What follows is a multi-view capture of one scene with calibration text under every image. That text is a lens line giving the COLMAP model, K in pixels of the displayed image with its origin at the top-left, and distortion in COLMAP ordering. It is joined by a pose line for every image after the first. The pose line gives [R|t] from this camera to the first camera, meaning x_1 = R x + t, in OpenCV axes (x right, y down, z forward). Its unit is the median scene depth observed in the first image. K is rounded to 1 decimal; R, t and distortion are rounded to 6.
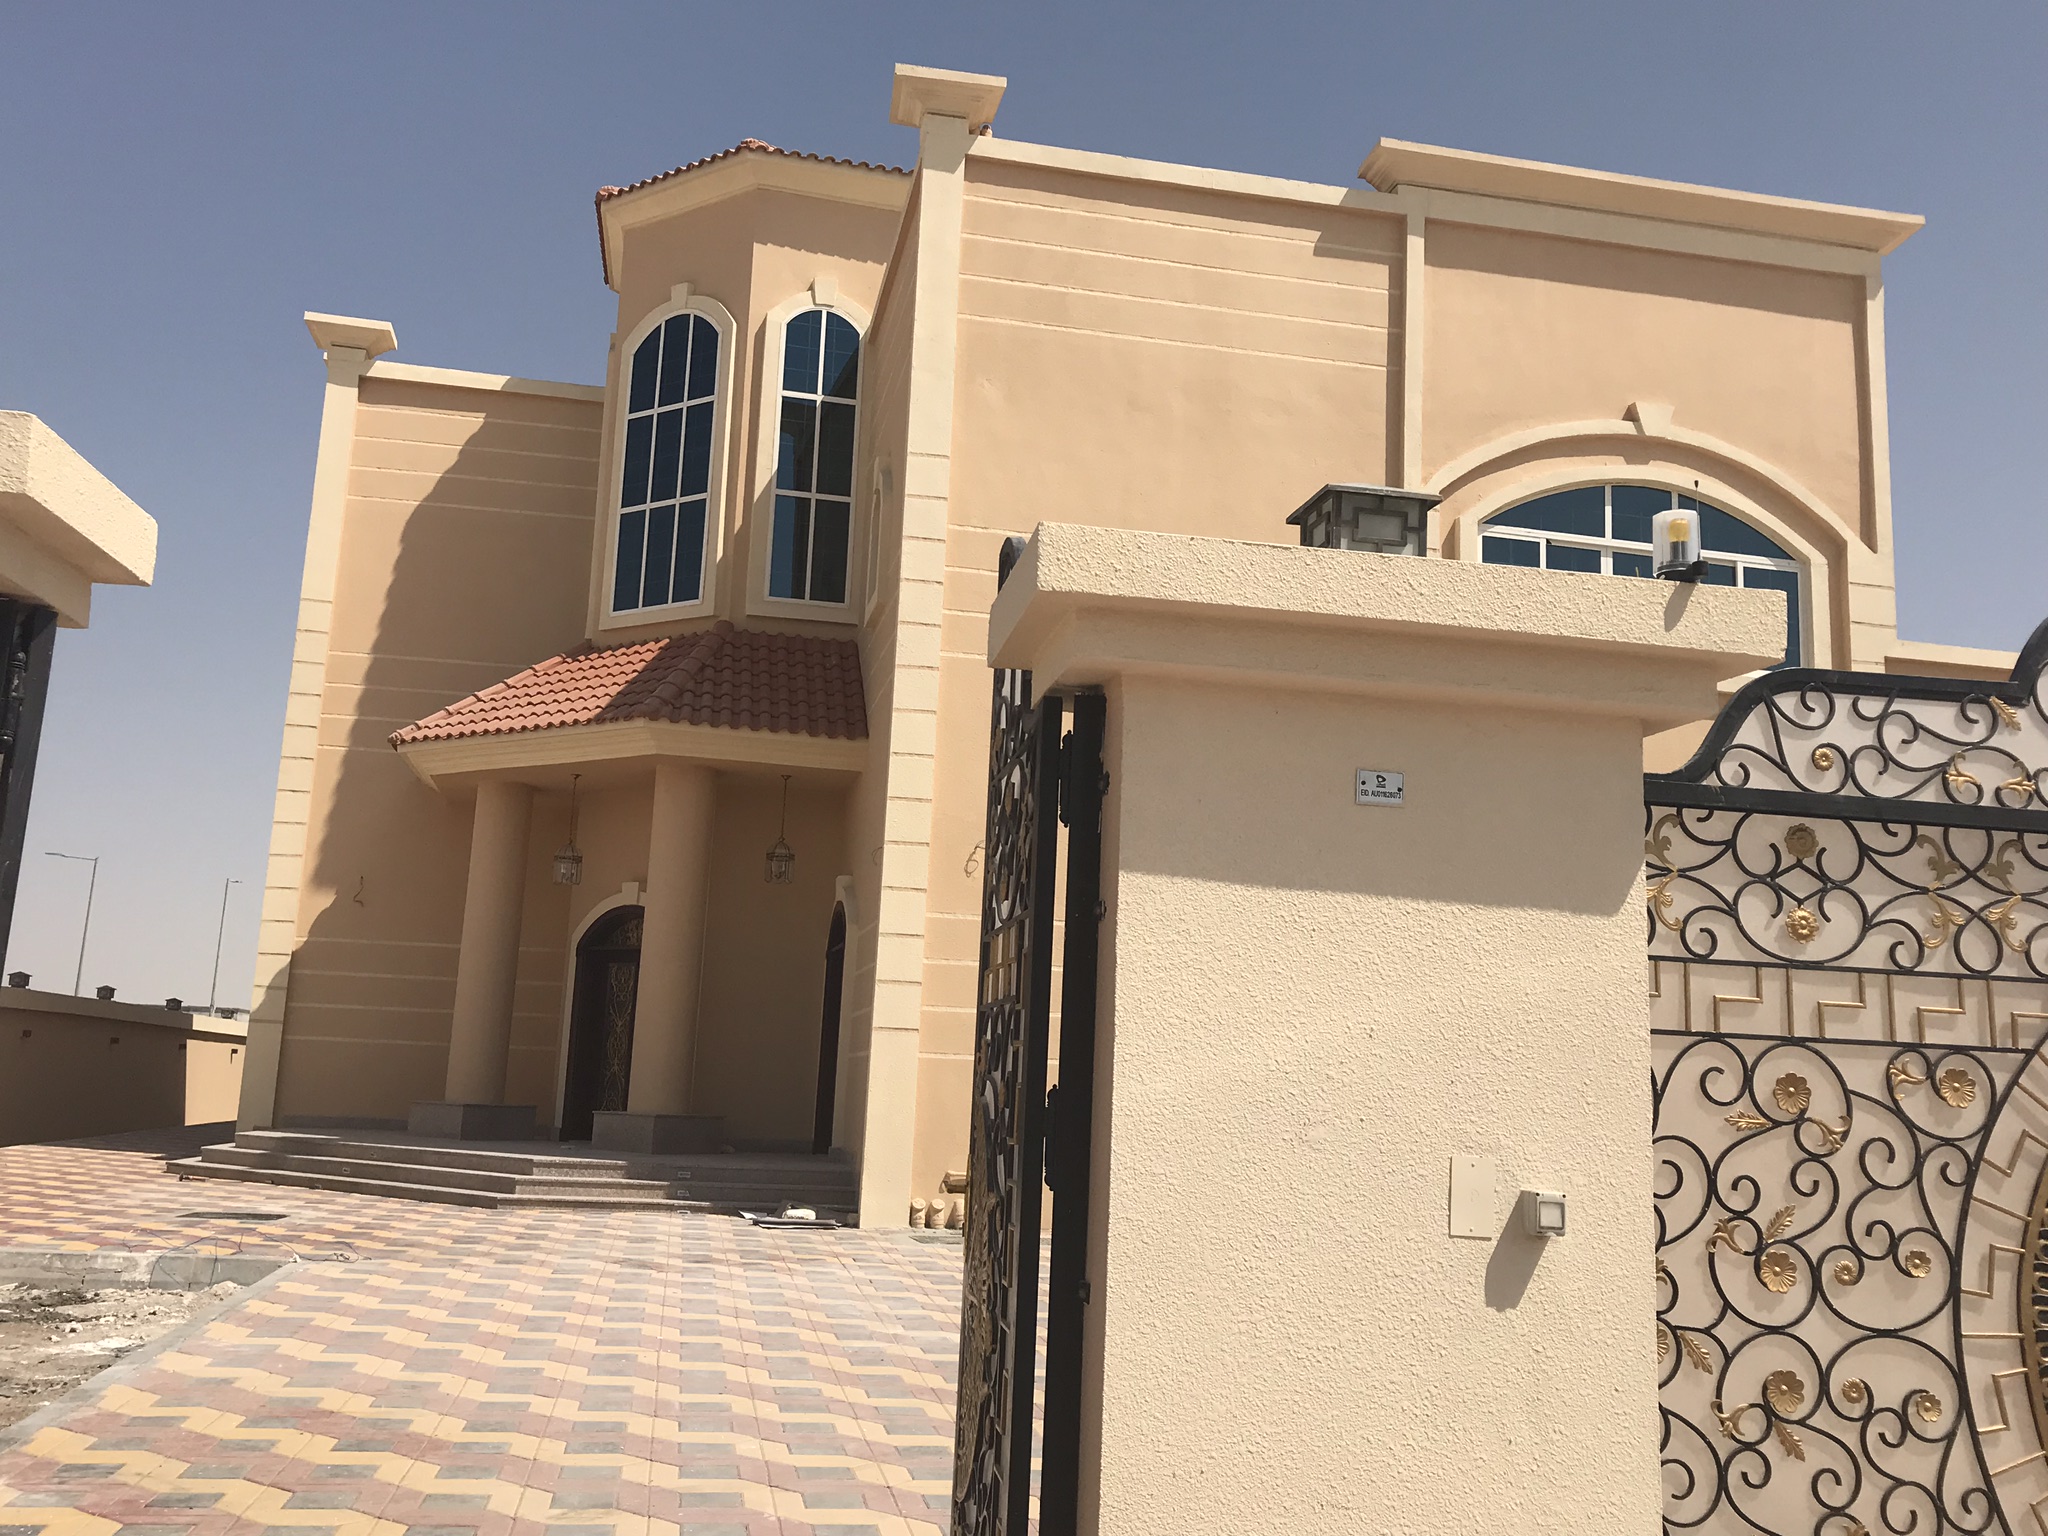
lens RADIAL K [[1845.2, 0, 1024.0], [0, 1845.2, 768.0], [0, 0, 1]] dist [0.024829, 0.001246]
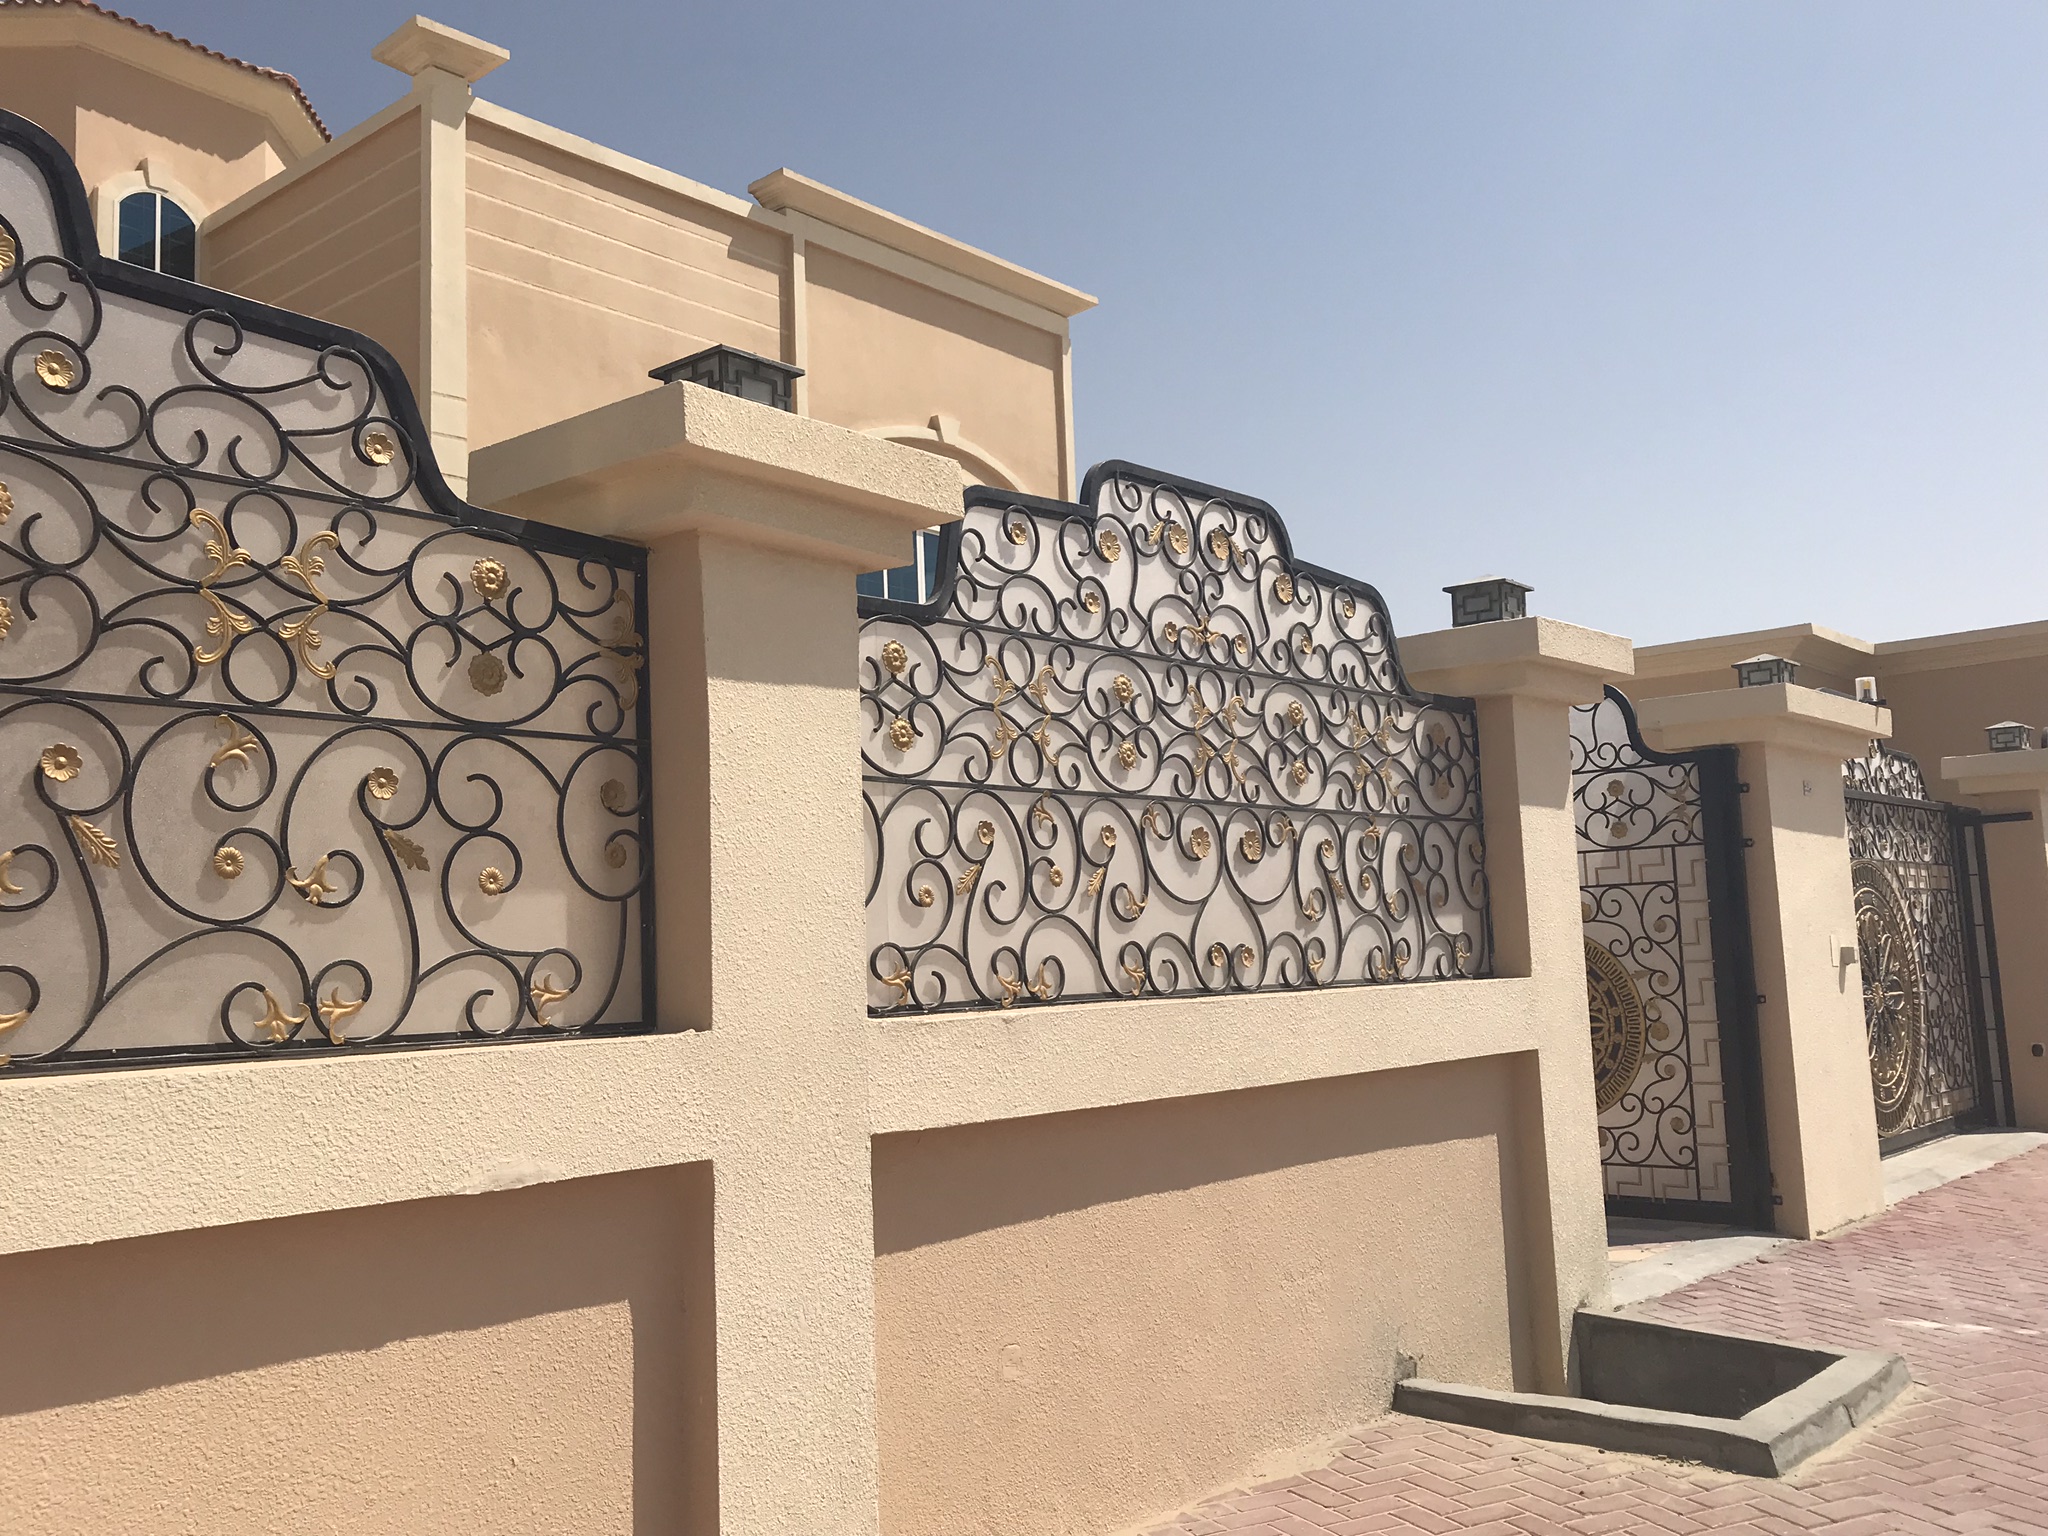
lens RADIAL K [[1868.0, 0, 1019.7], [0, 1868.0, 743.1], [0, 0, 1]] dist [-0.010031, -0.002620]
pose [[0.784365, 0.010445, 0.620212, -0.423205], [-0.040375, 0.998598, 0.034244, -0.018752], [-0.618984, -0.051901, 0.783687, -0.052128]]
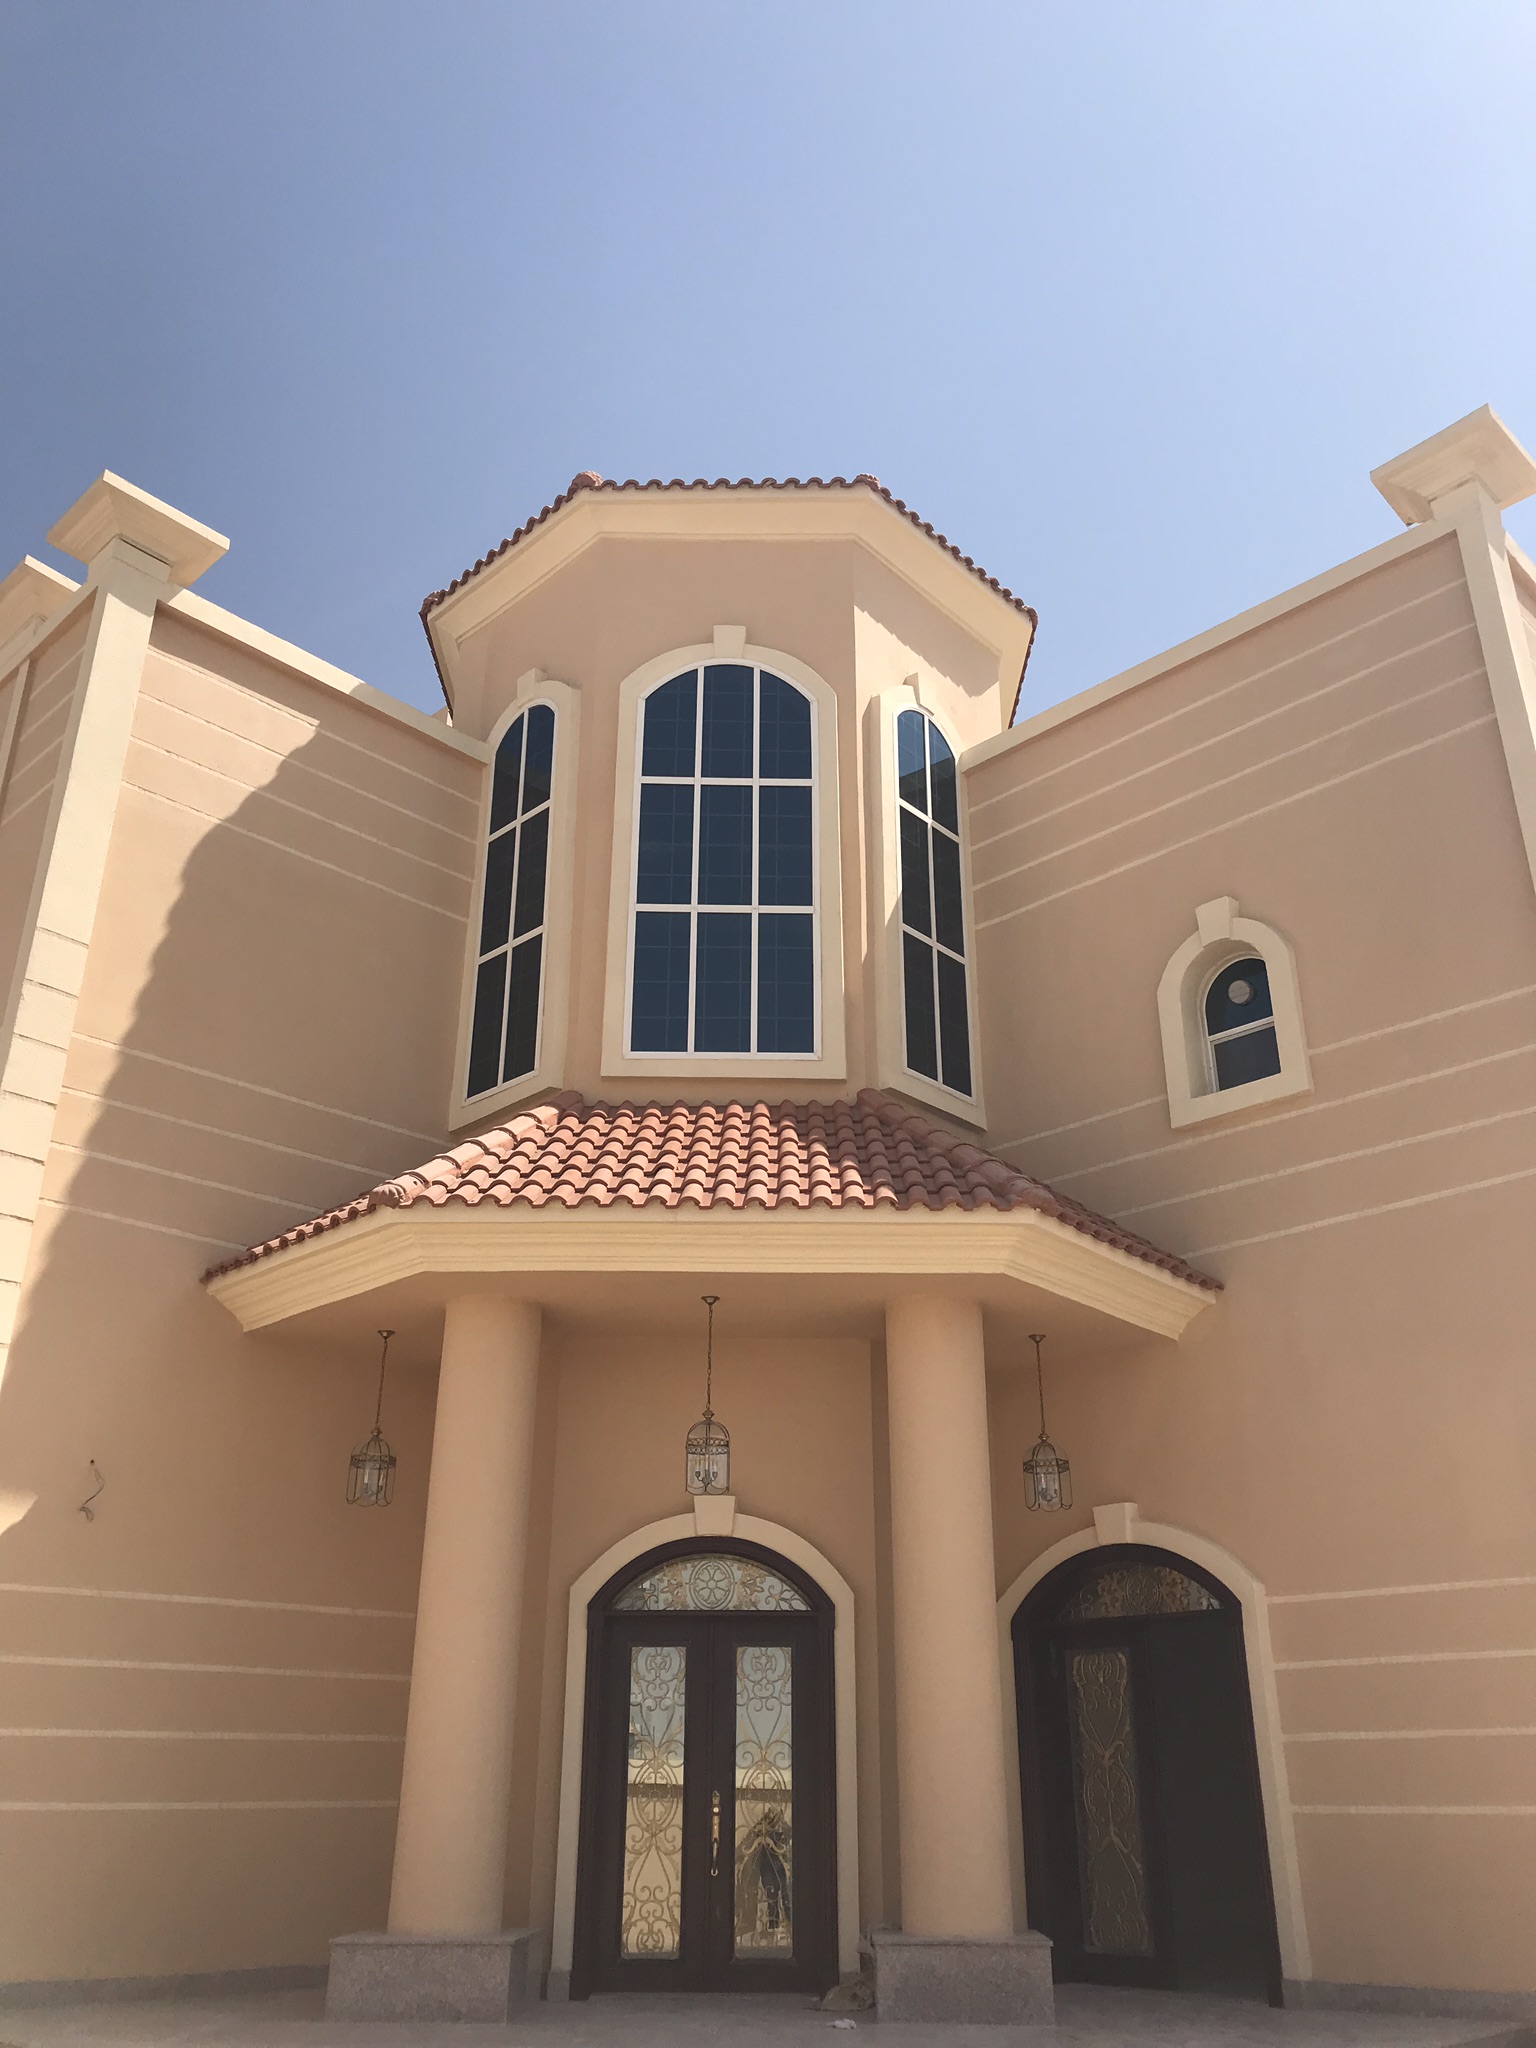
lens RADIAL K [[1672.3, 0, 768.0], [0, 1672.3, 1024.0], [0, 0, 1]] dist [0.060471, -0.090974]
pose [[0.825170, 0.200387, 0.528147, -0.593924], [-0.068560, 0.963580, -0.258481, 0.063426], [-0.560708, 0.177081, 0.808856, 0.610713]]
